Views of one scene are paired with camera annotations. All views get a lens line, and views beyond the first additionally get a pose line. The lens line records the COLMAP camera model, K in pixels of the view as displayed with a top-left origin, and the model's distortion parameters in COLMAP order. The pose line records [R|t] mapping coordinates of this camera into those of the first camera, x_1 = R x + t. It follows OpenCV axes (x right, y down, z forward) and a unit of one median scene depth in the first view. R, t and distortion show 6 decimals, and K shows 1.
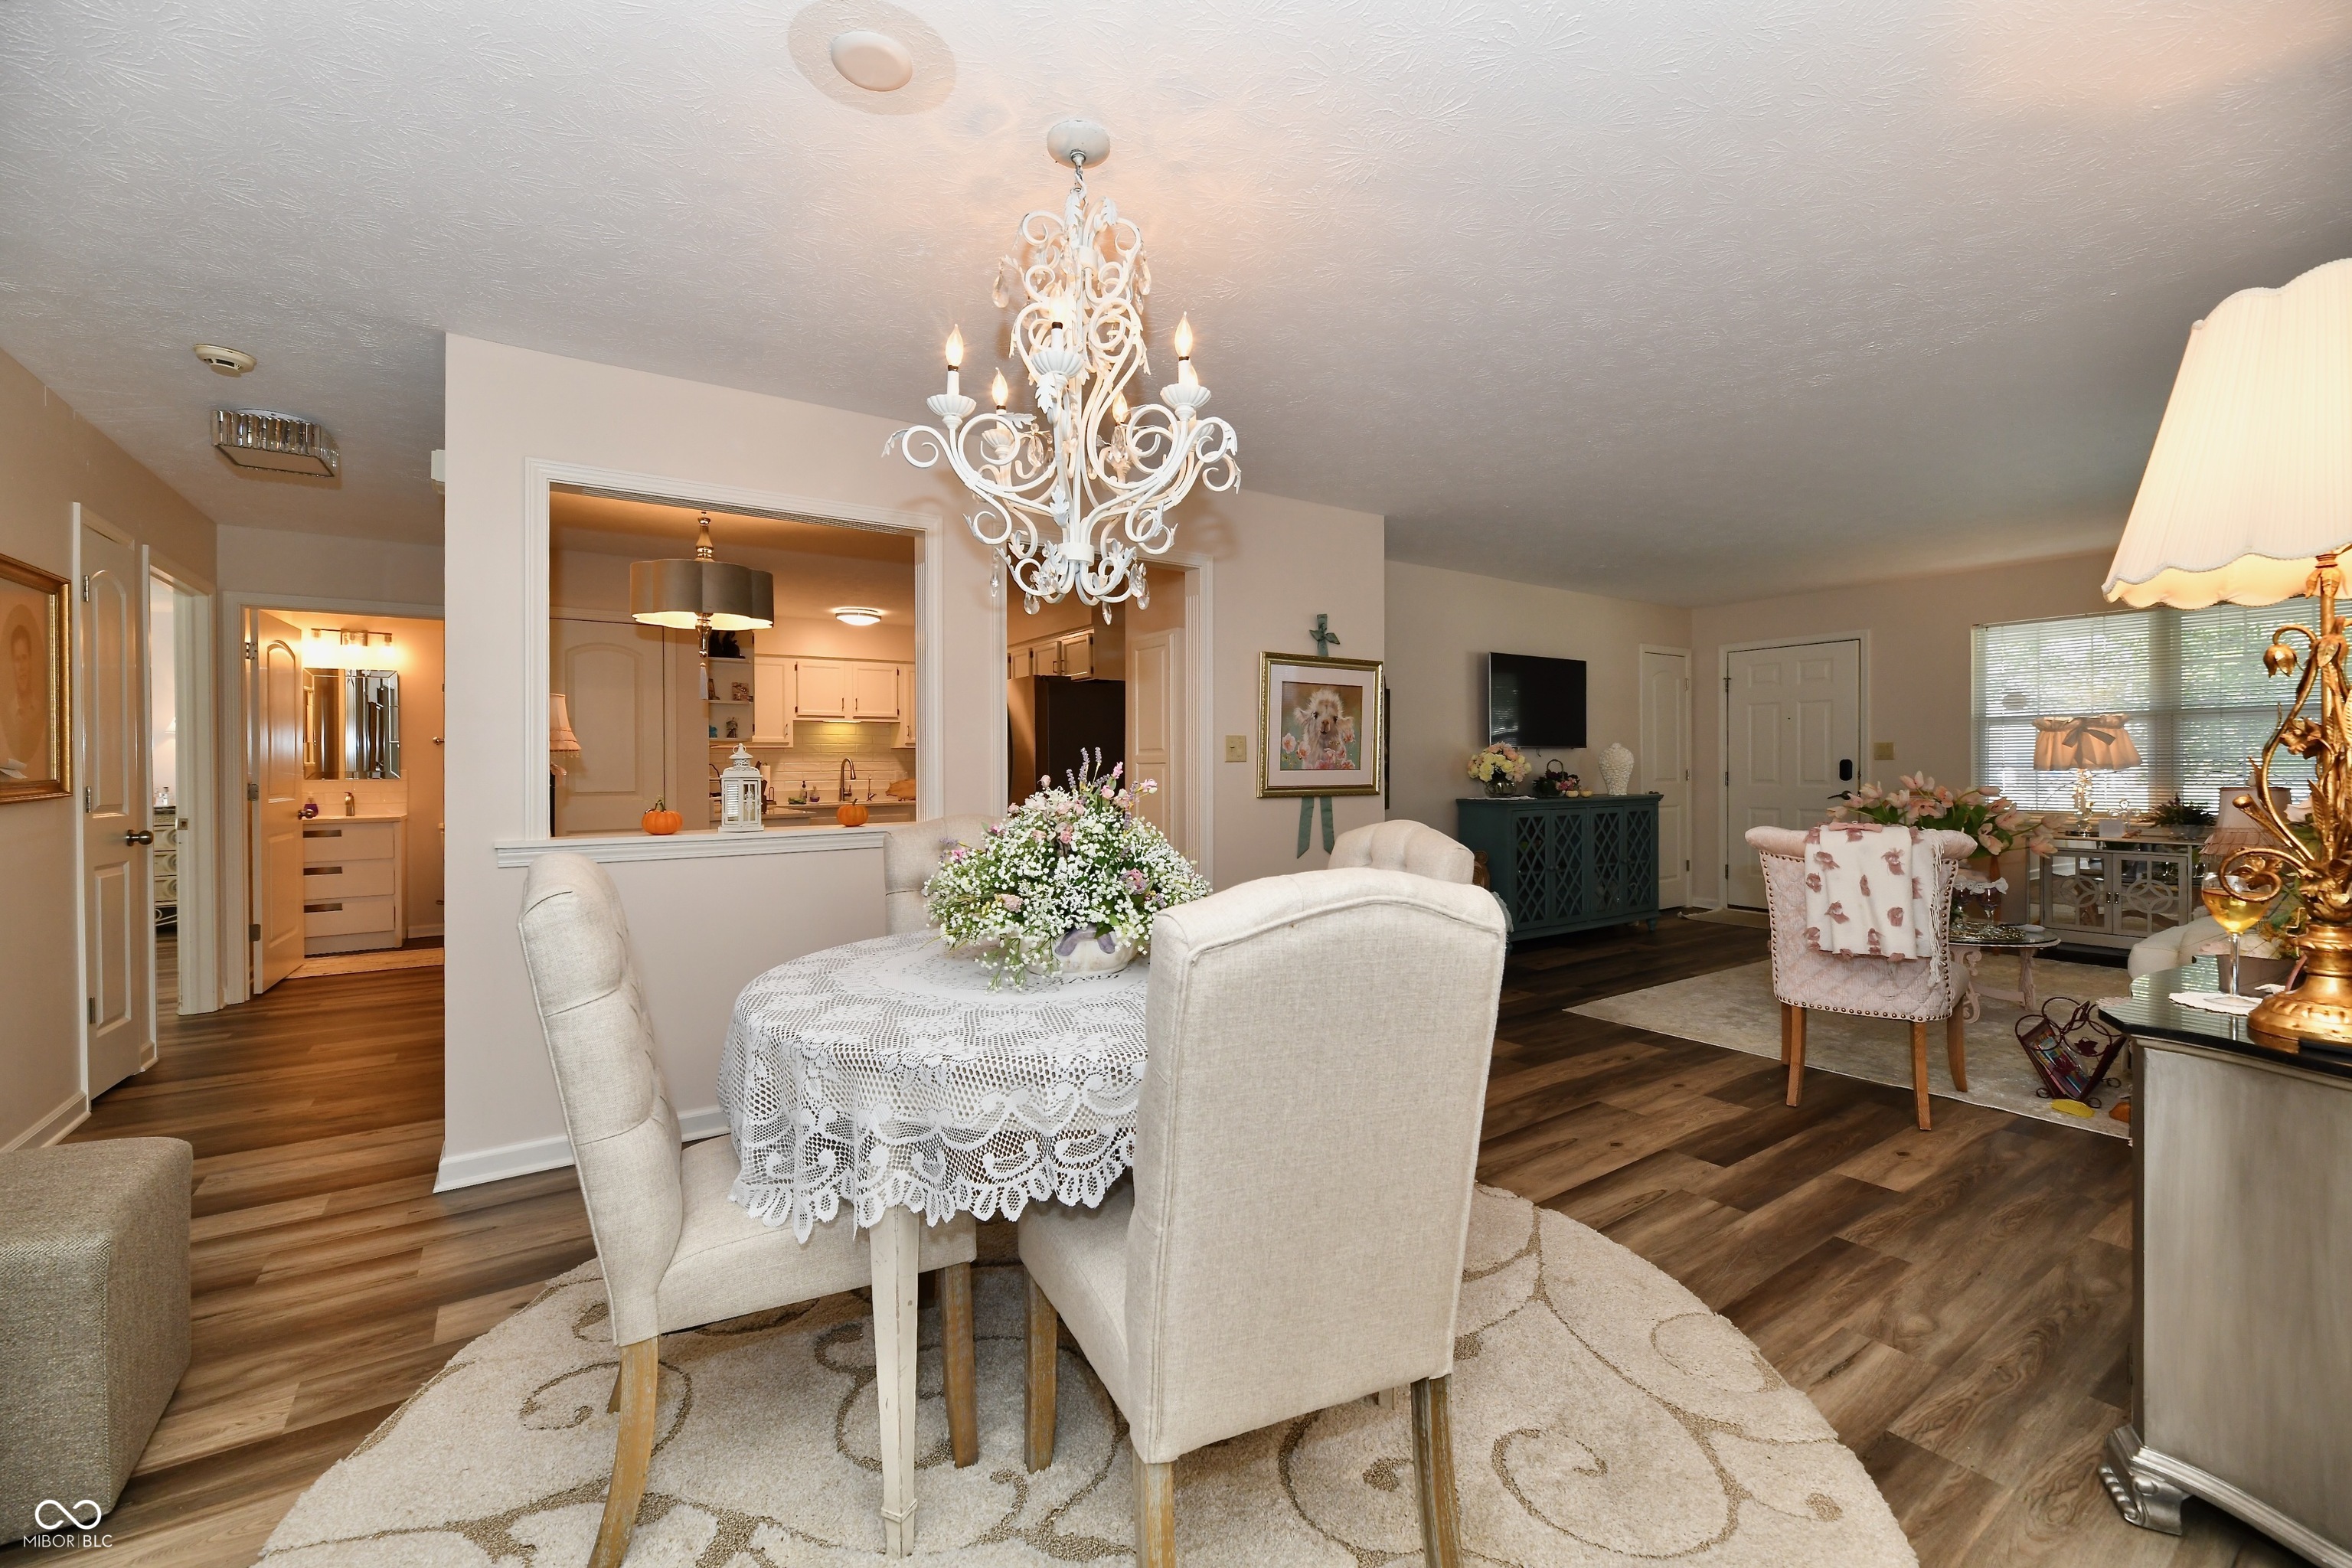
lens RADIAL K [[957.1, 0, 1171.4], [0, 957.1, 776.2], [0, 0, 1]] dist [-0.004612, -0.000288]
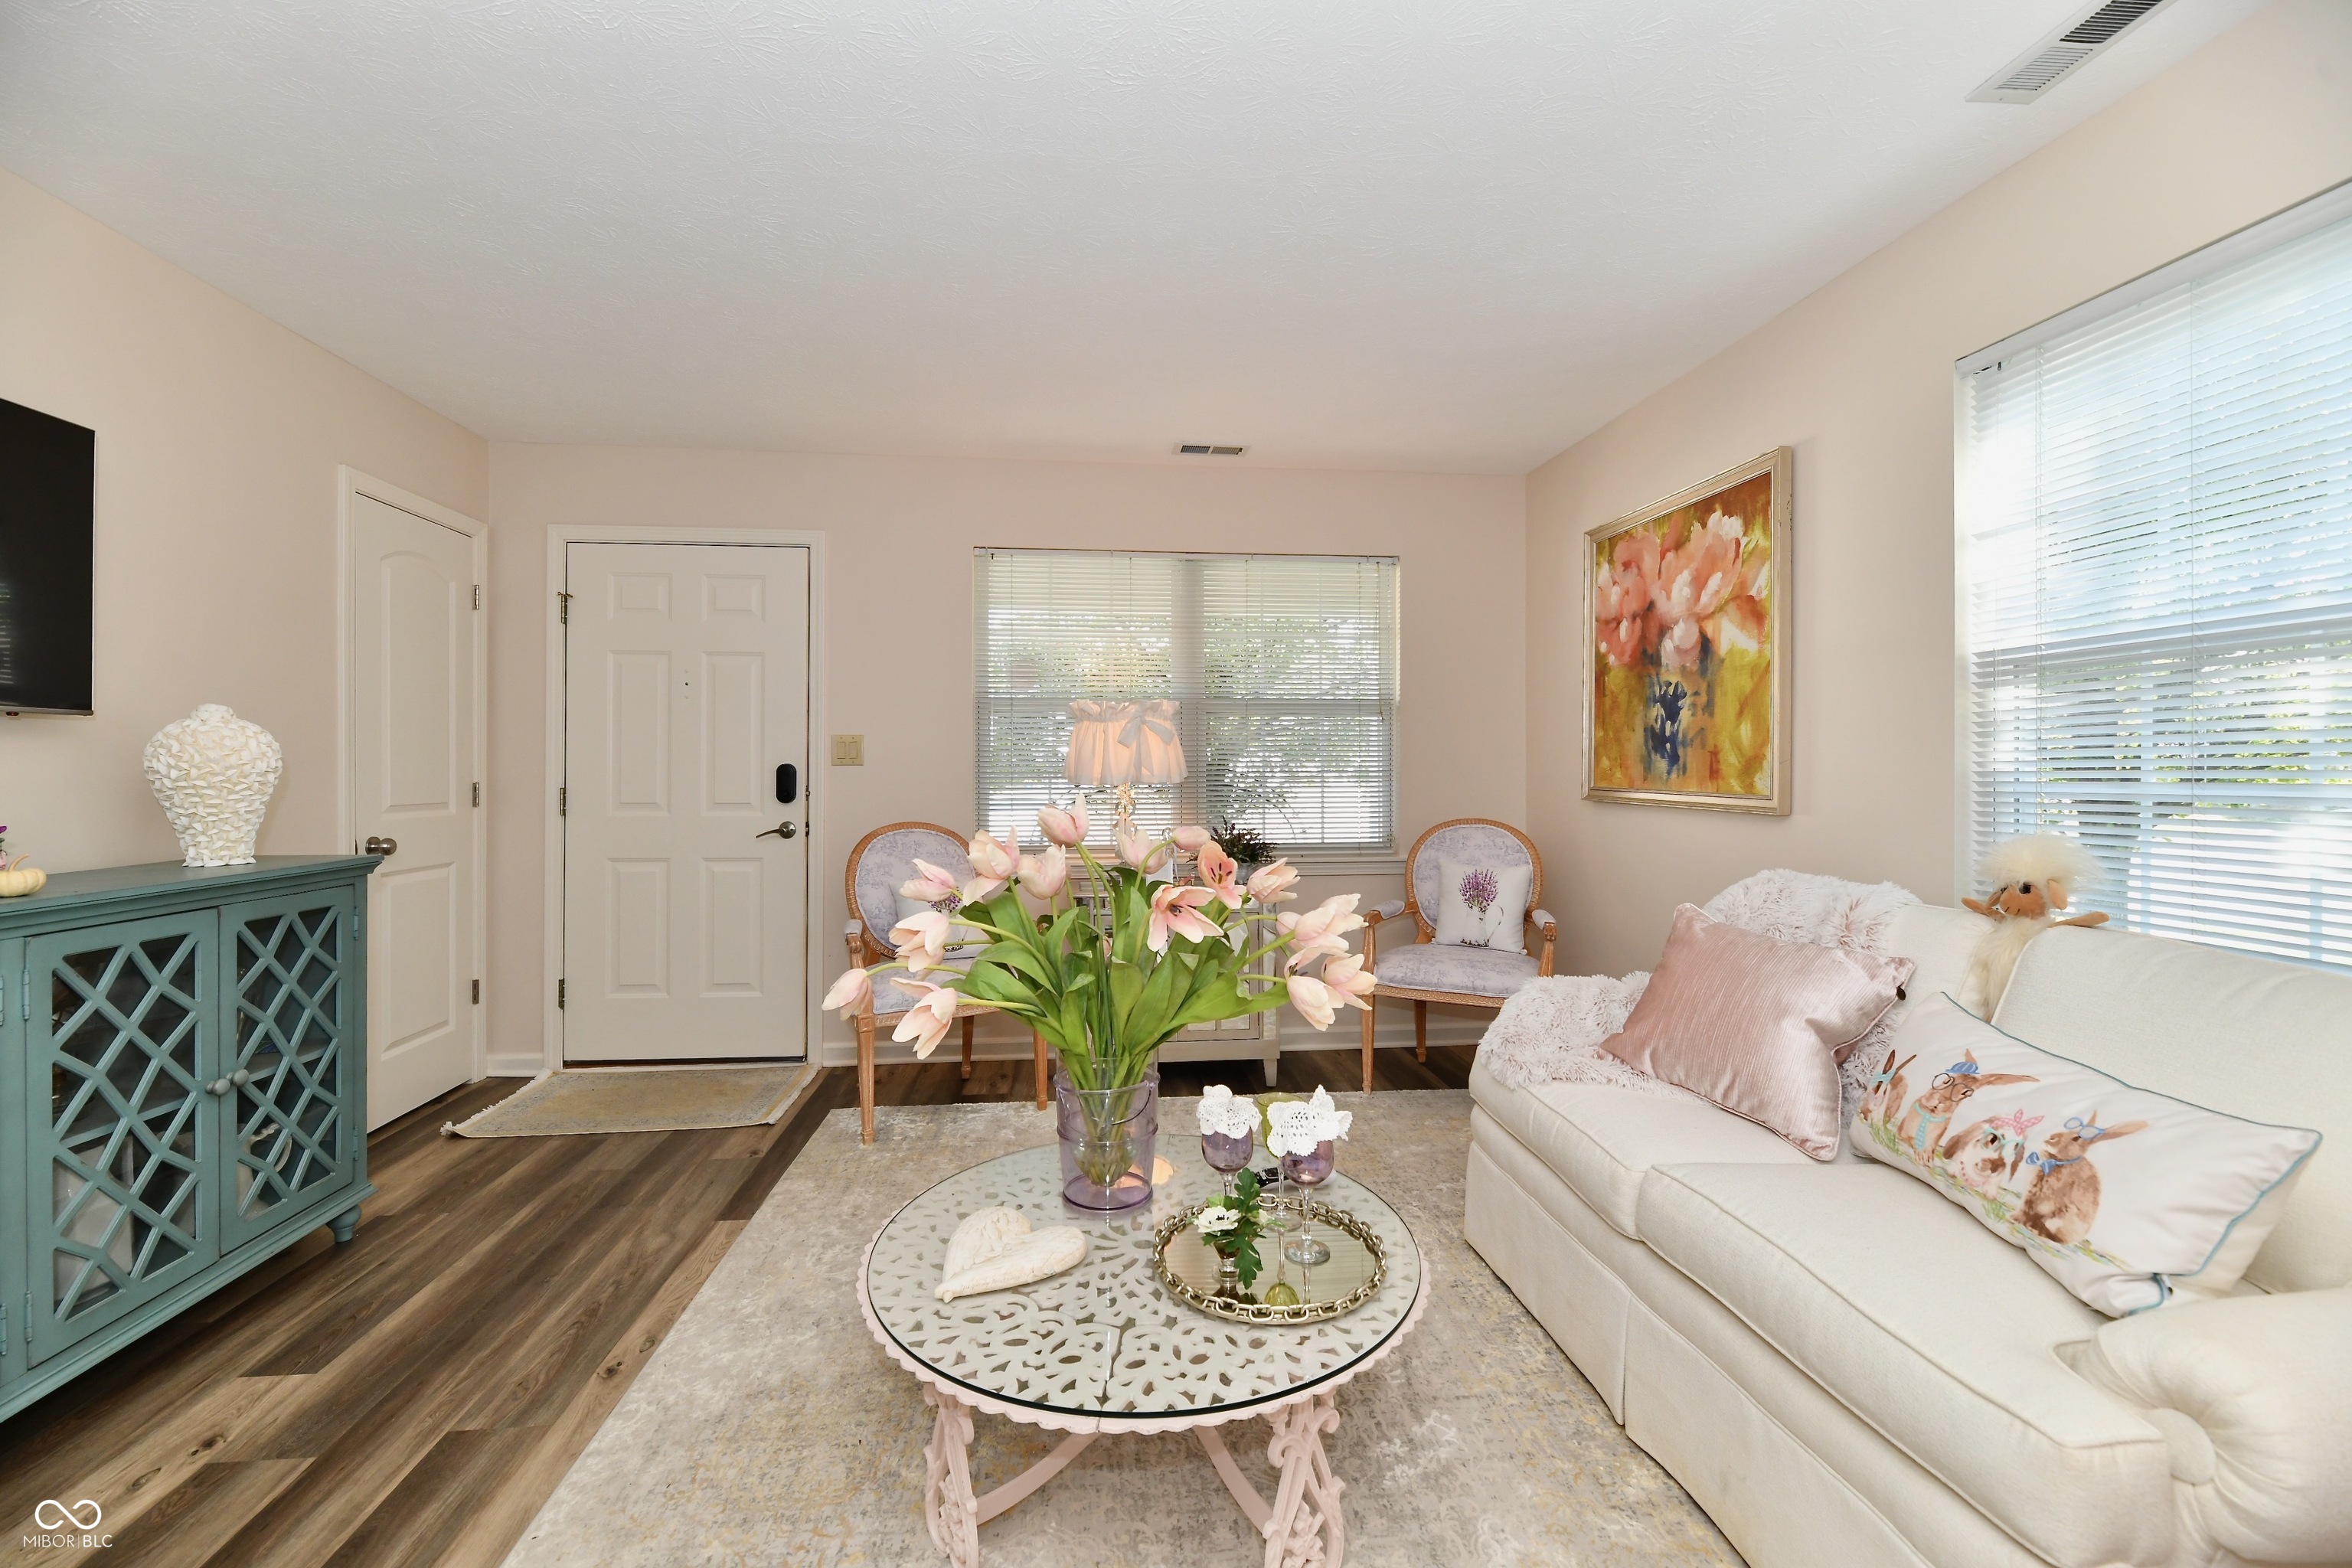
lens RADIAL K [[957.1, 0, 1164.9], [0, 957.1, 773.1], [0, 0, 1]] dist [-0.004612, -0.000288]
pose [[0.466523, 0.005015, 0.884495, 0.343761], [0.002215, 0.999974, -0.006838, -0.008721], [-0.884506, 0.005149, 0.466500, 0.587461]]
